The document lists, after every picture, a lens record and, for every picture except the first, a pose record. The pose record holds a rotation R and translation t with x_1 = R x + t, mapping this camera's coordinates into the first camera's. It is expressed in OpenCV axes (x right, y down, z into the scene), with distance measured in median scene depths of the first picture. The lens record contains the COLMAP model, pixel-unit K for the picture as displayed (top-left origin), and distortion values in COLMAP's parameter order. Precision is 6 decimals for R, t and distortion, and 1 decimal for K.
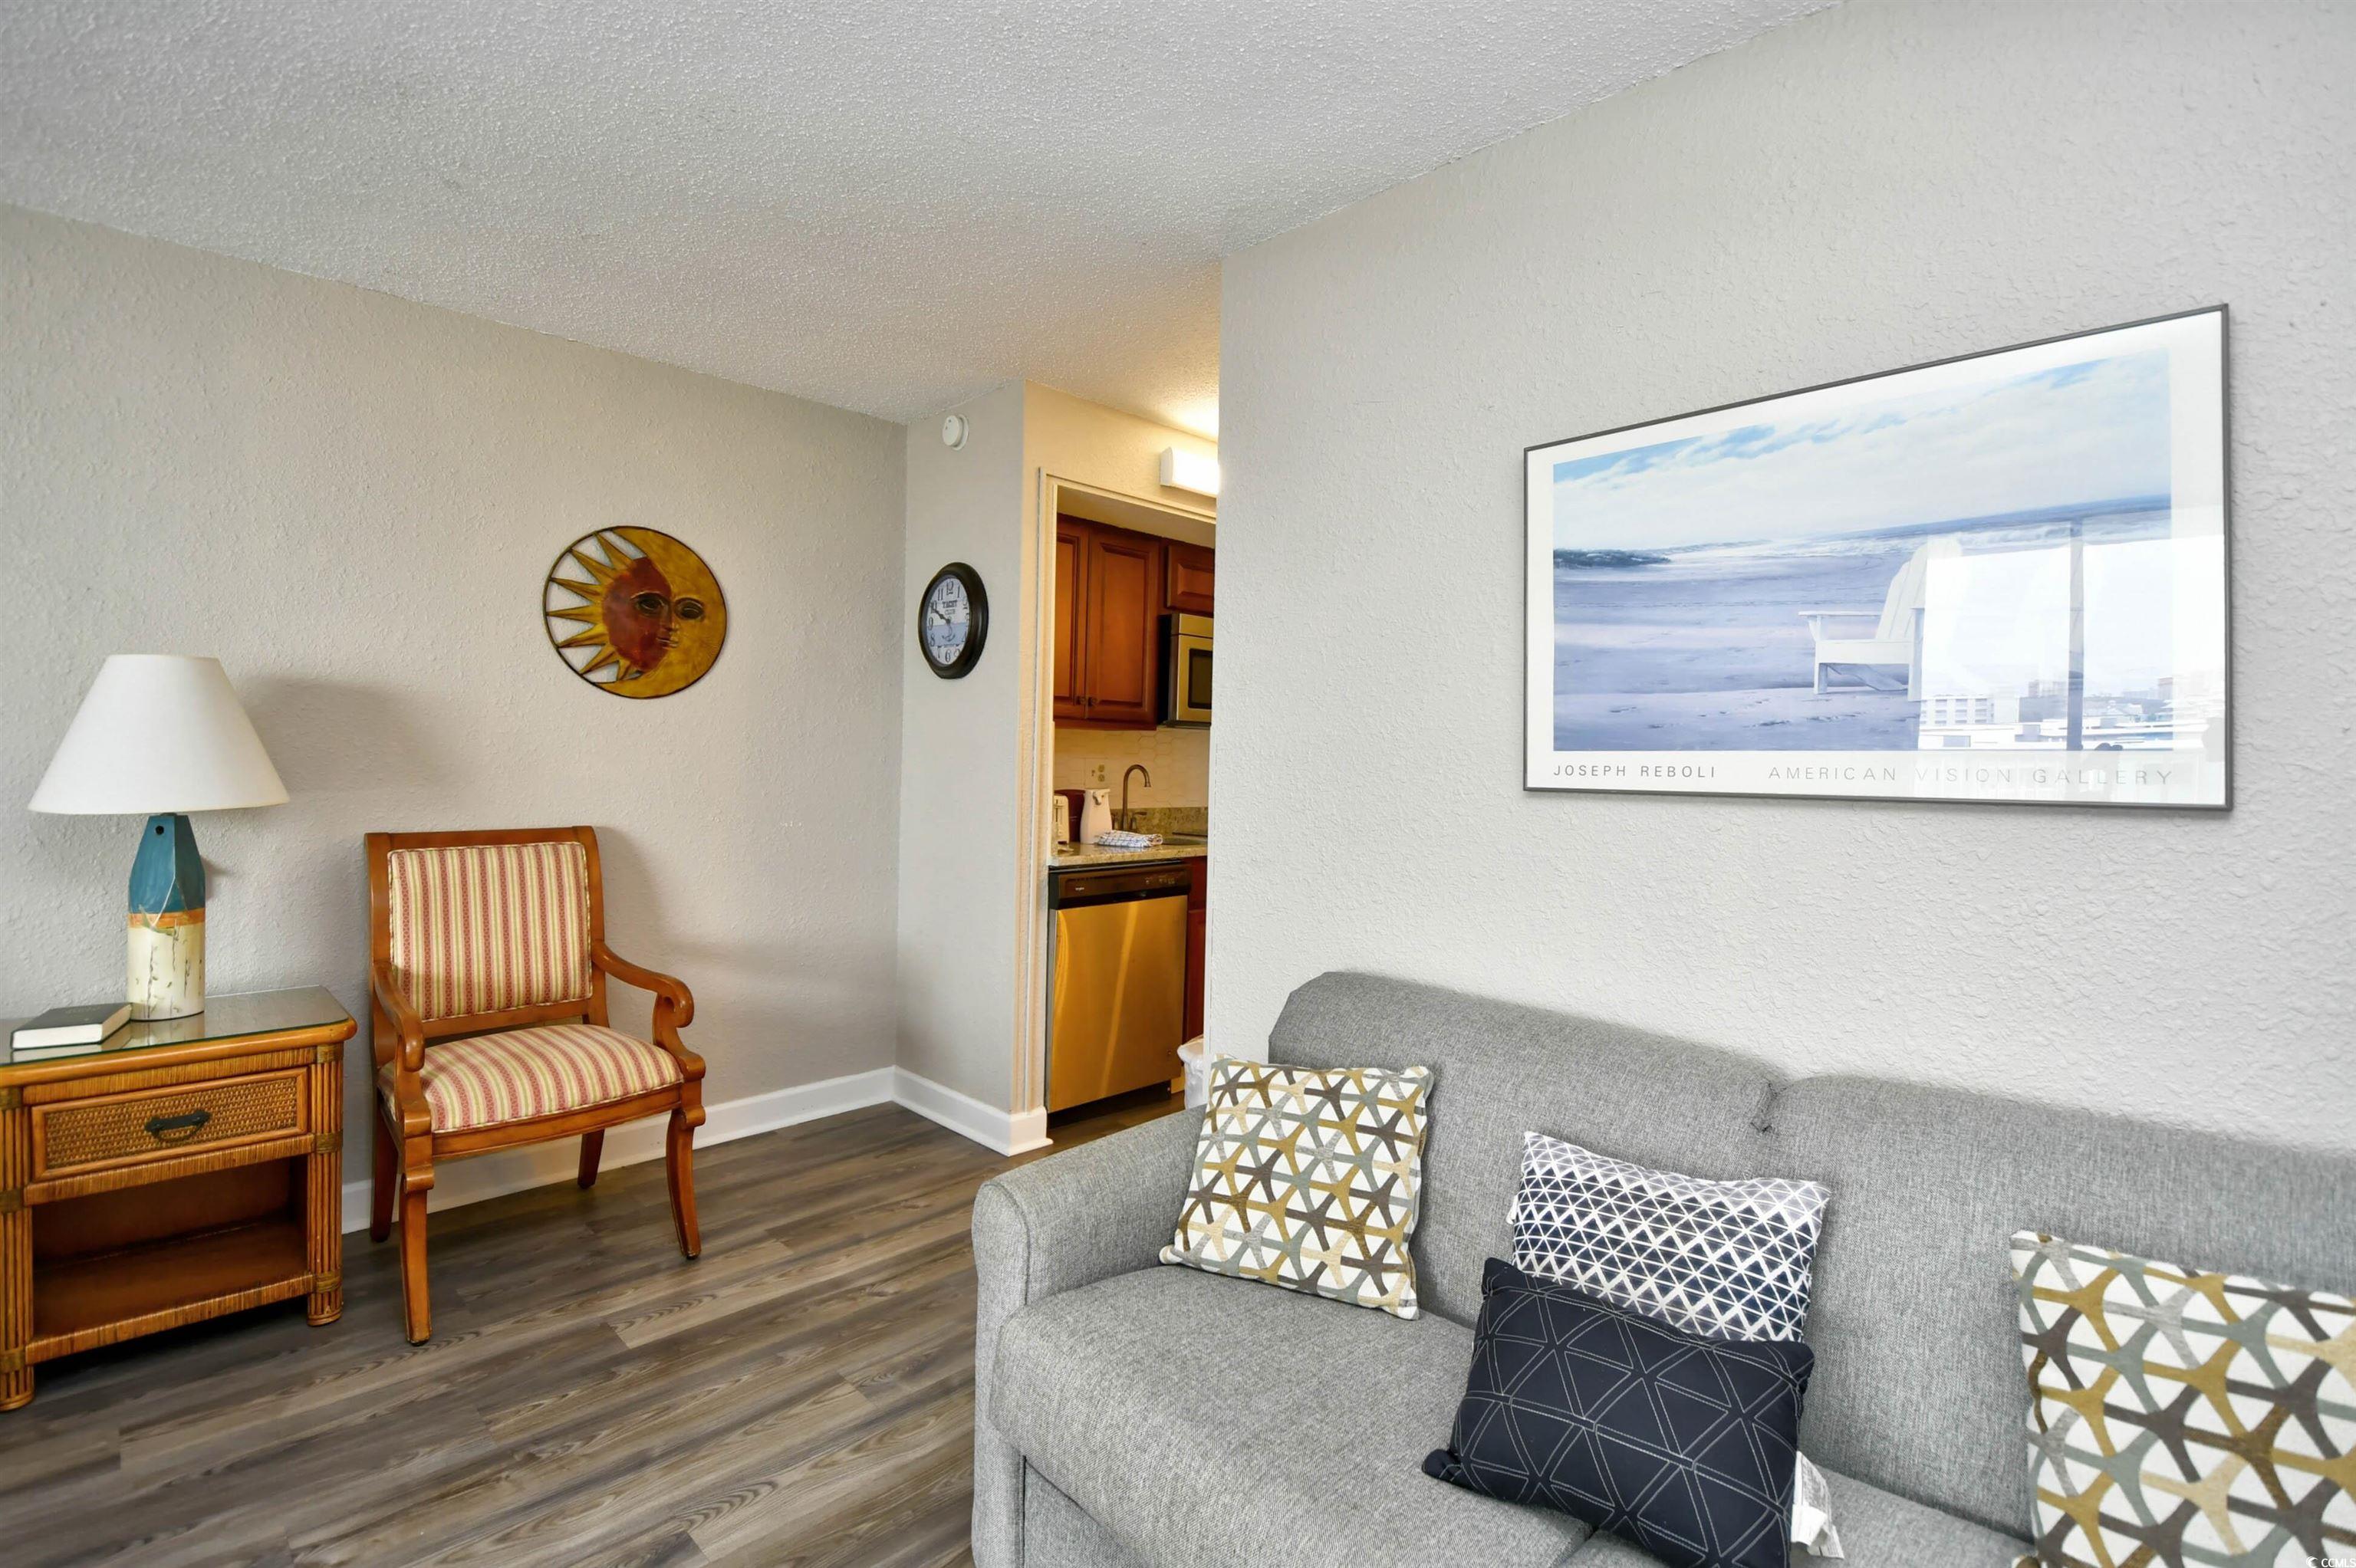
lens RADIAL K [[1045.2, 0, 1198.3], [0, 1045.2, 774.2], [0, 0, 1]] dist [-0.023323, -0.003996]
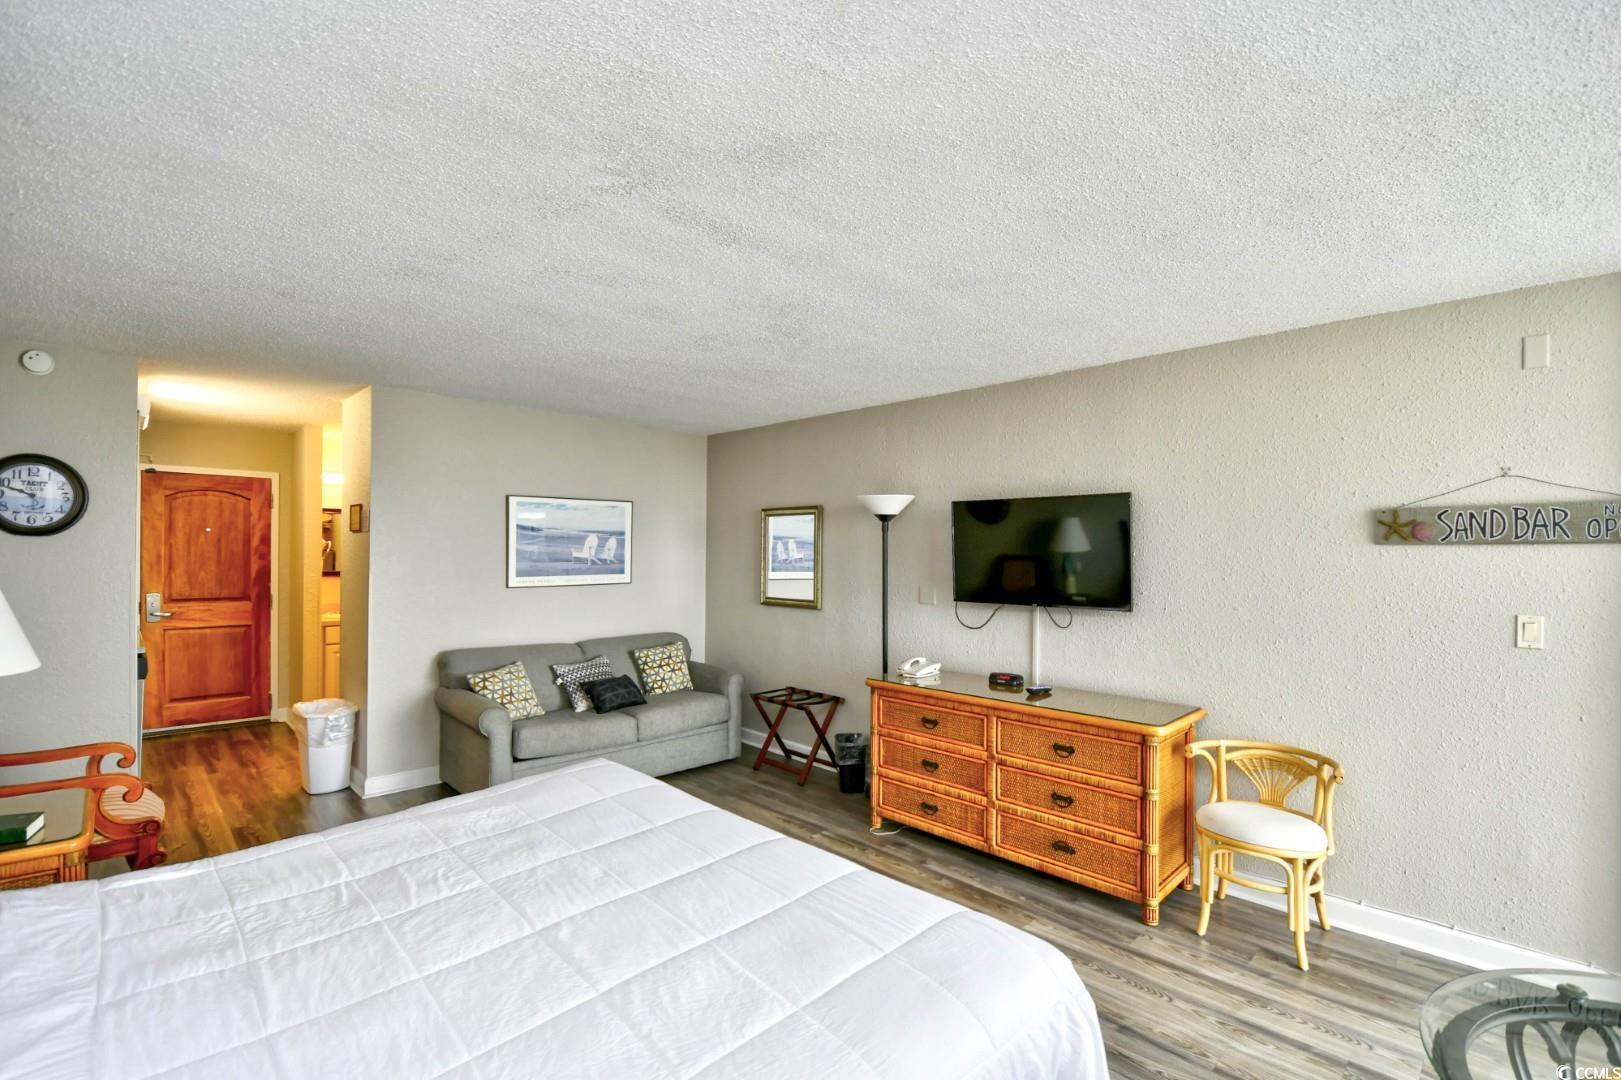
lens RADIAL K [[719.2, 0, 813.4], [0, 719.2, 554.0], [0, 0, 1]] dist [-0.023323, -0.003996]
pose [[0.013493, -0.017306, 0.999759, -2.389128], [0.012789, 0.999771, 0.017133, -0.145122], [-0.999827, 0.012555, 0.013712, -0.123286]]
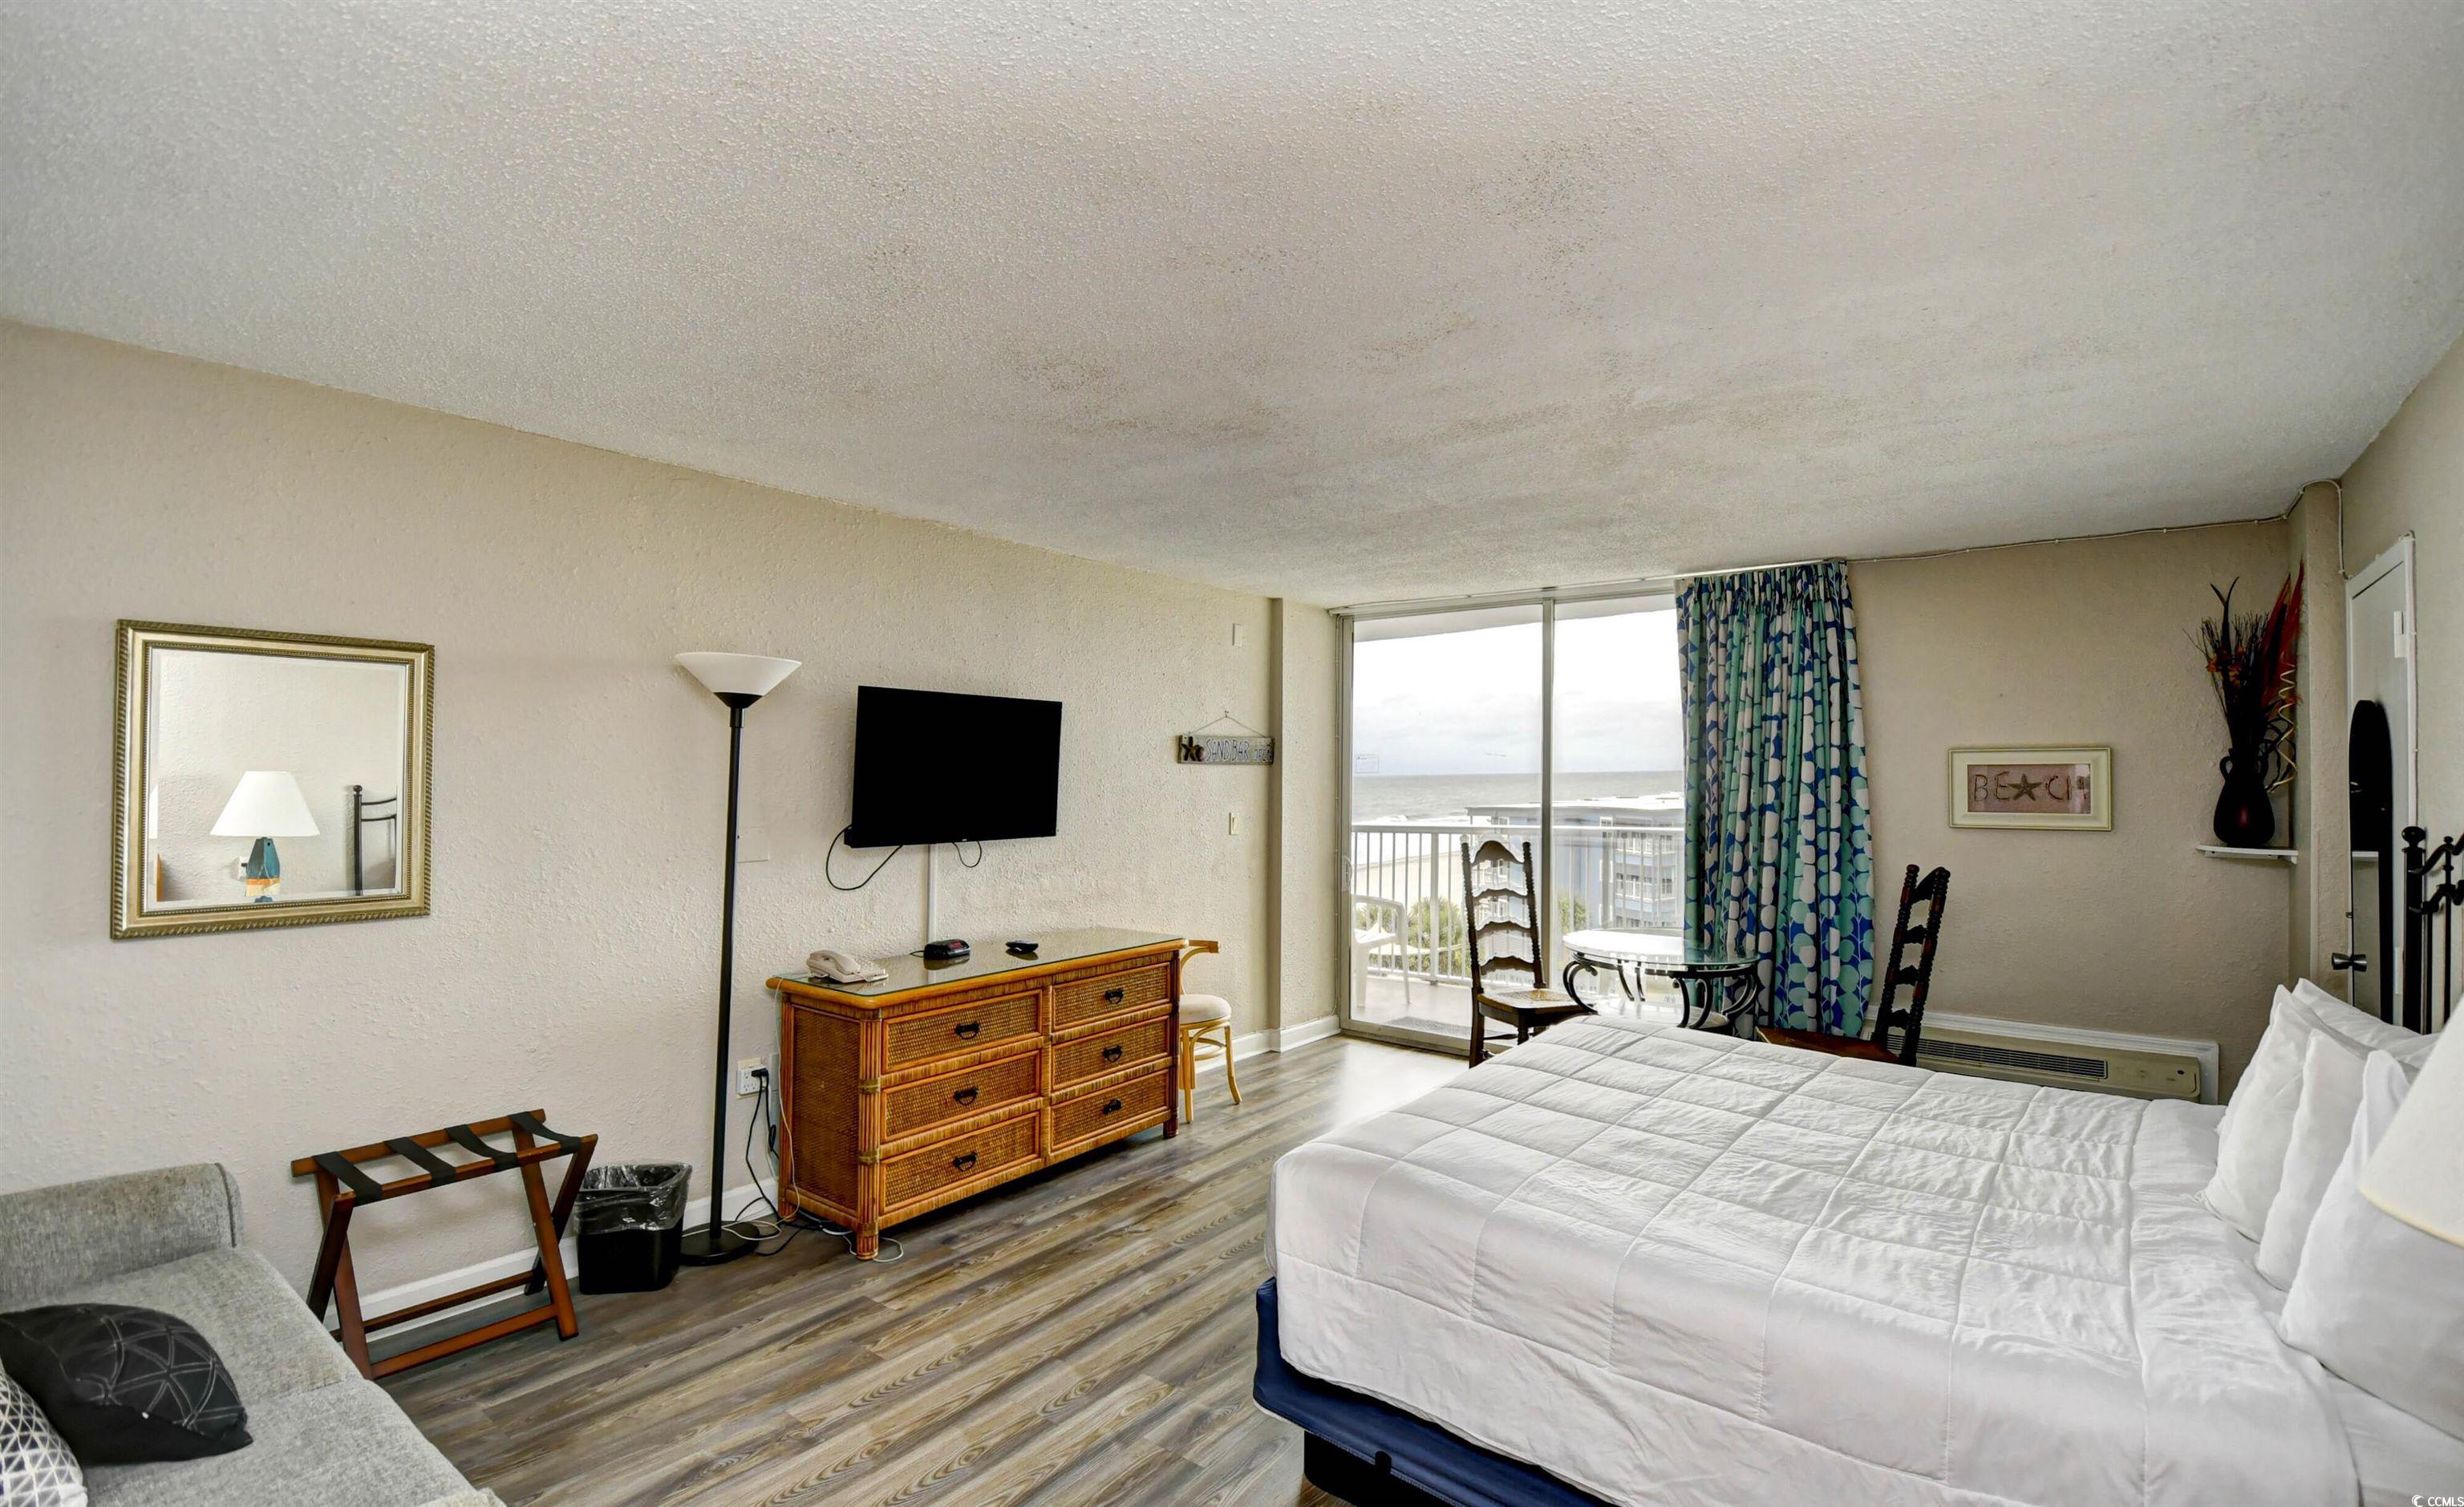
lens RADIAL K [[1045.1, 0, 1236.5], [0, 1045.1, 758.1], [0, 0, 1]] dist [0.000766, -0.000003]
pose [[-0.994041, -0.031226, -0.104440, -0.595440], [-0.032161, 0.999456, 0.007281, -0.165133], [0.104156, 0.010597, -0.994505, 1.610757]]
